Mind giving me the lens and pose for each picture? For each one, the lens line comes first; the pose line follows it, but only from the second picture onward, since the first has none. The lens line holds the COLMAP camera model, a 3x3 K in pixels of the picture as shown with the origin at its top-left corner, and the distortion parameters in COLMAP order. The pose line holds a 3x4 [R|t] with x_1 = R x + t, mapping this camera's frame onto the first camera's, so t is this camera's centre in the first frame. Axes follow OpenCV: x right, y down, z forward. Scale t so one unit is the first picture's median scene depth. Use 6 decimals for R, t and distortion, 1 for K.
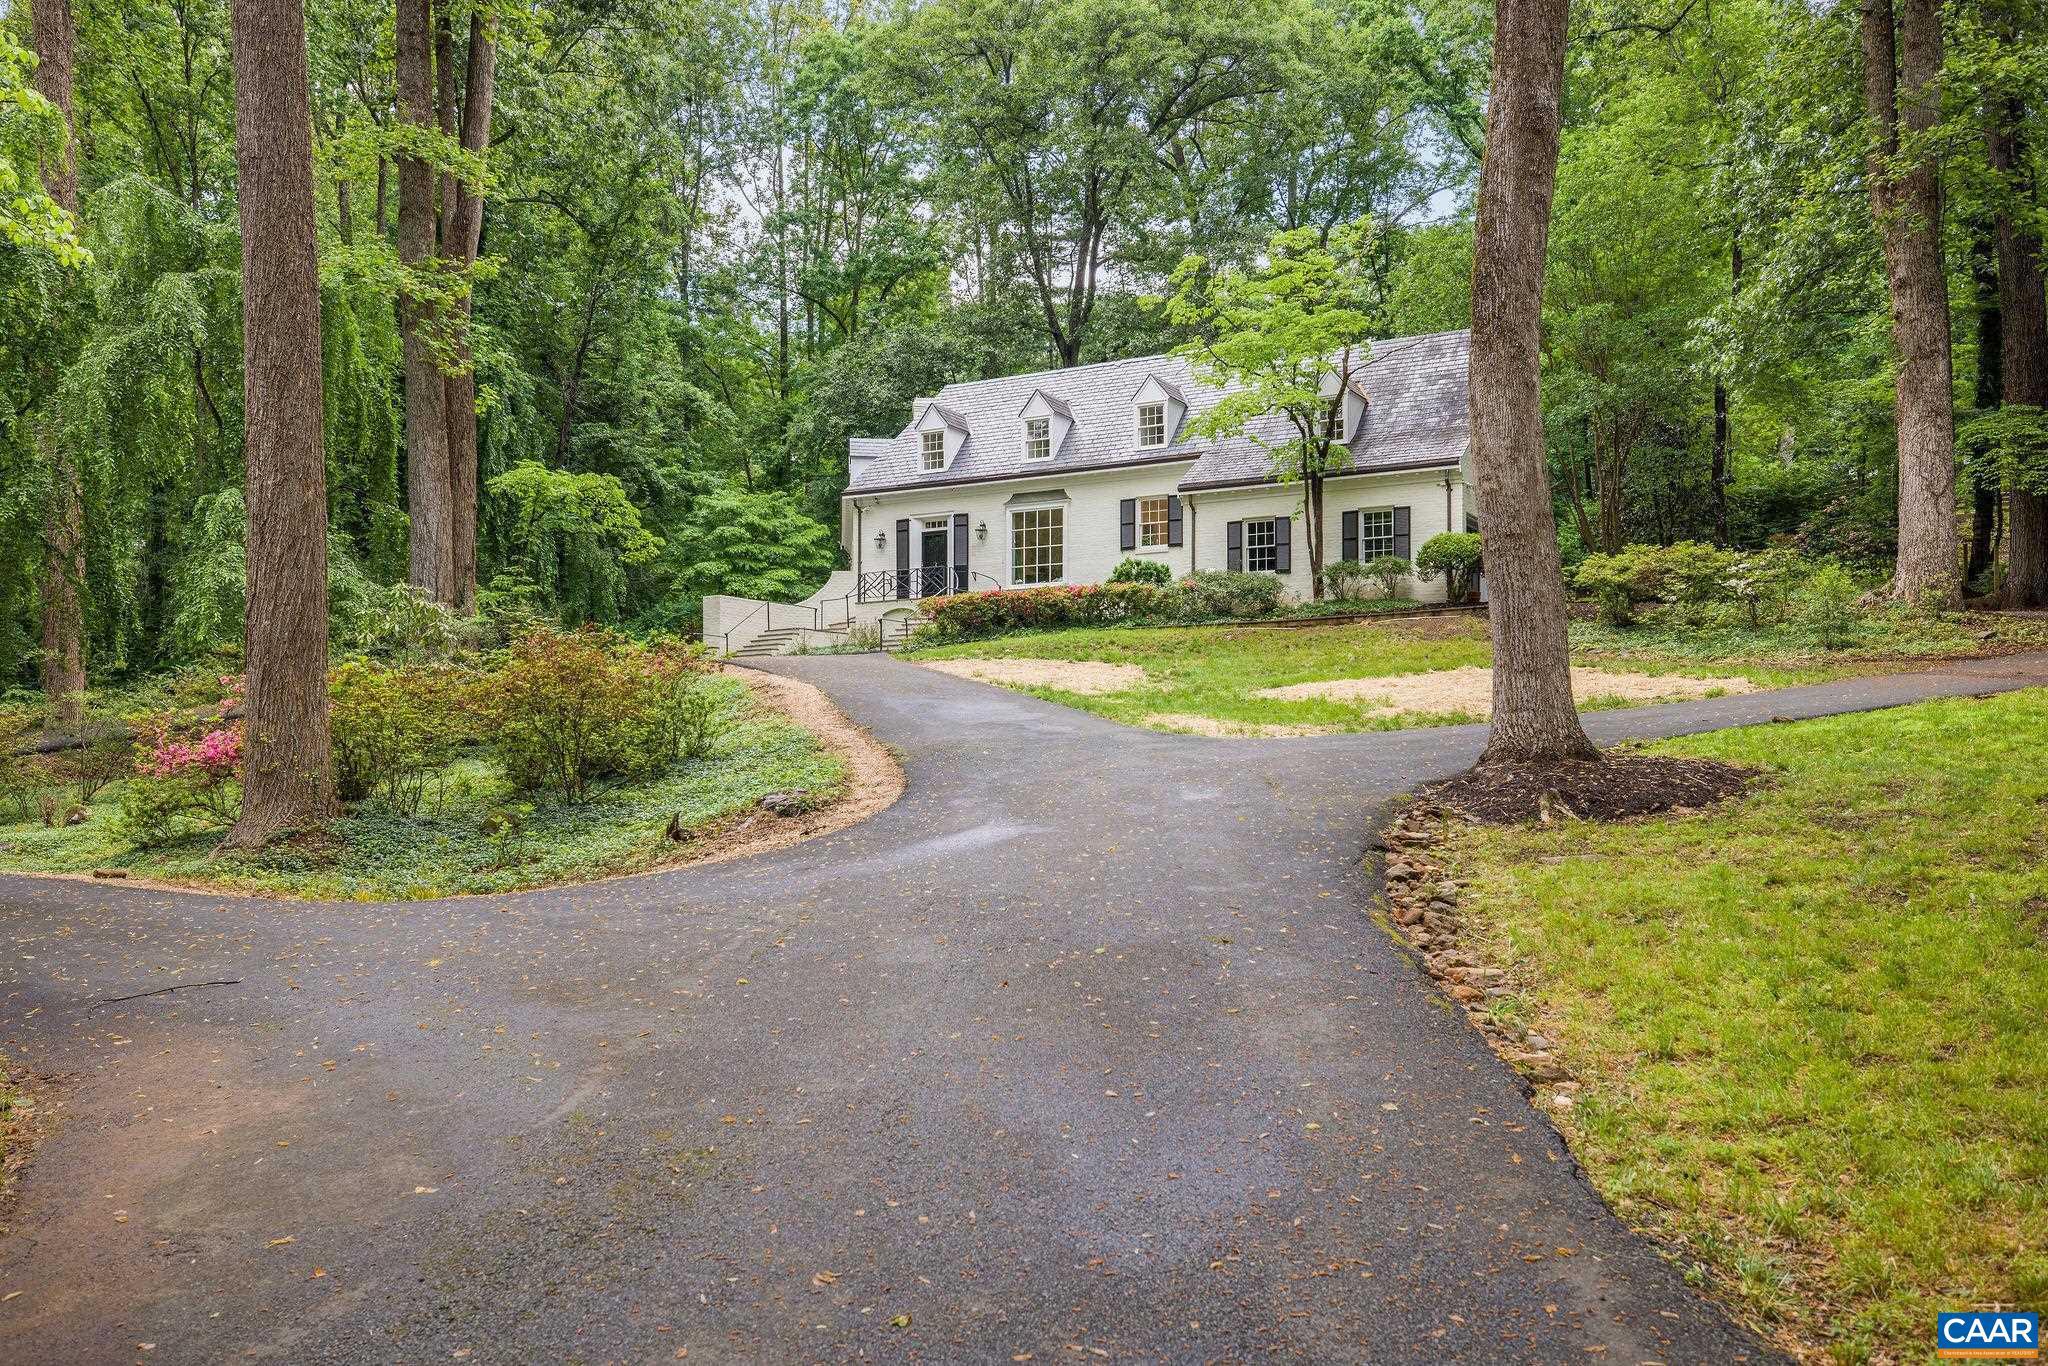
lens RADIAL K [[1703.3, 0, 1024.6], [0, 1703.3, 680.0], [0, 0, 1]] dist [-0.000587, 0.000686]
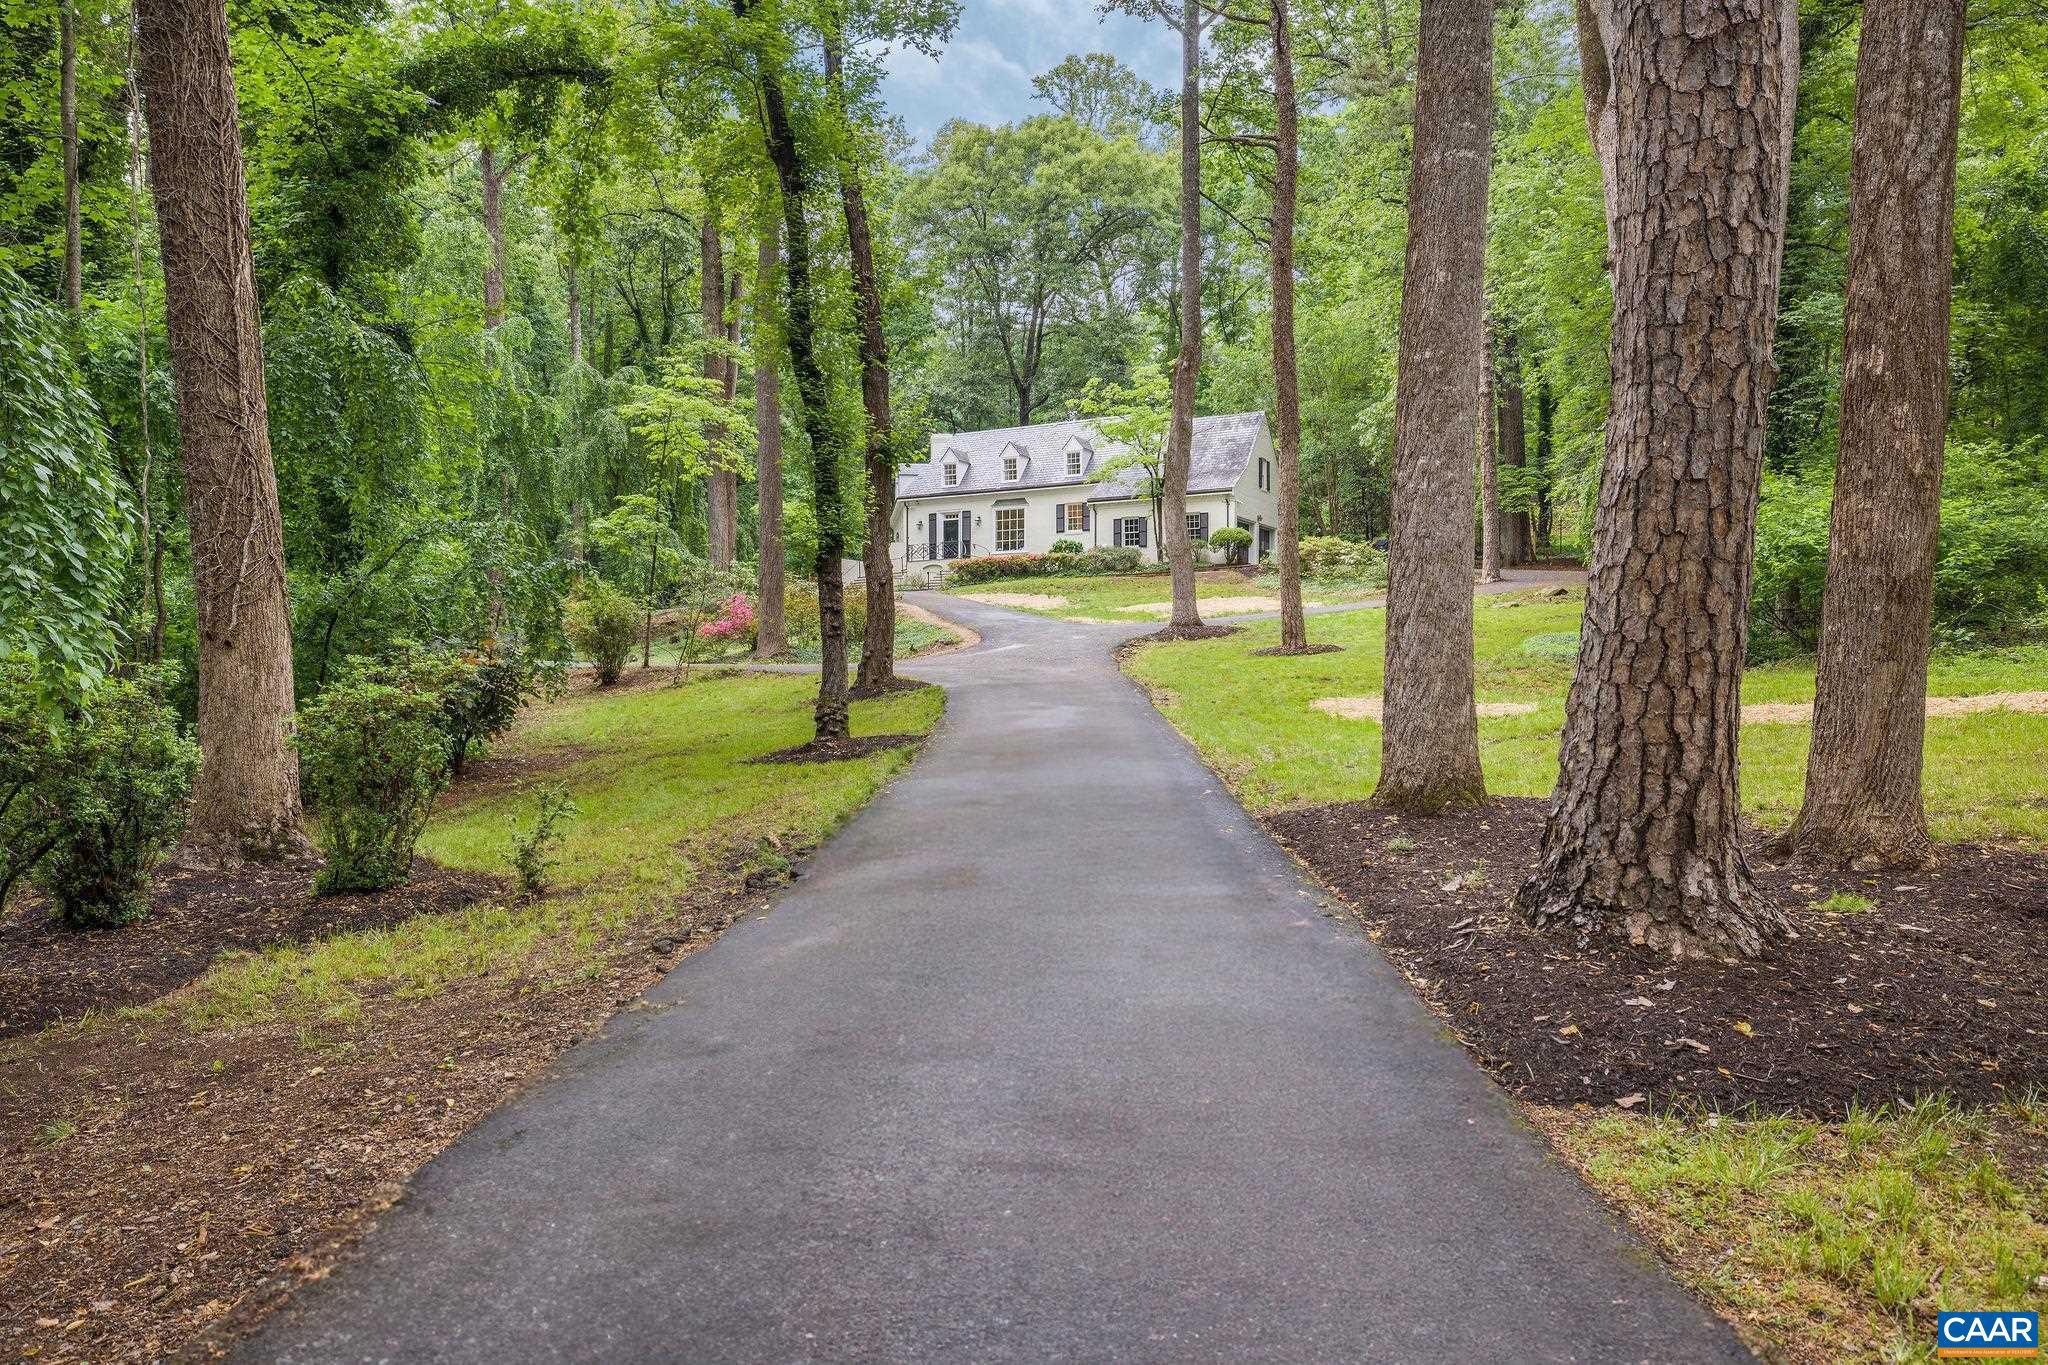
lens RADIAL K [[1410.0, 0, 1016.7], [0, 1410.0, 688.1], [0, 0, 1]] dist [-0.003757, -0.000144]
pose [[0.999661, -0.003076, 0.025841, -0.025050], [0.001622, 0.998424, 0.056093, 0.004393], [-0.025973, -0.056032, 0.998091, -0.504644]]
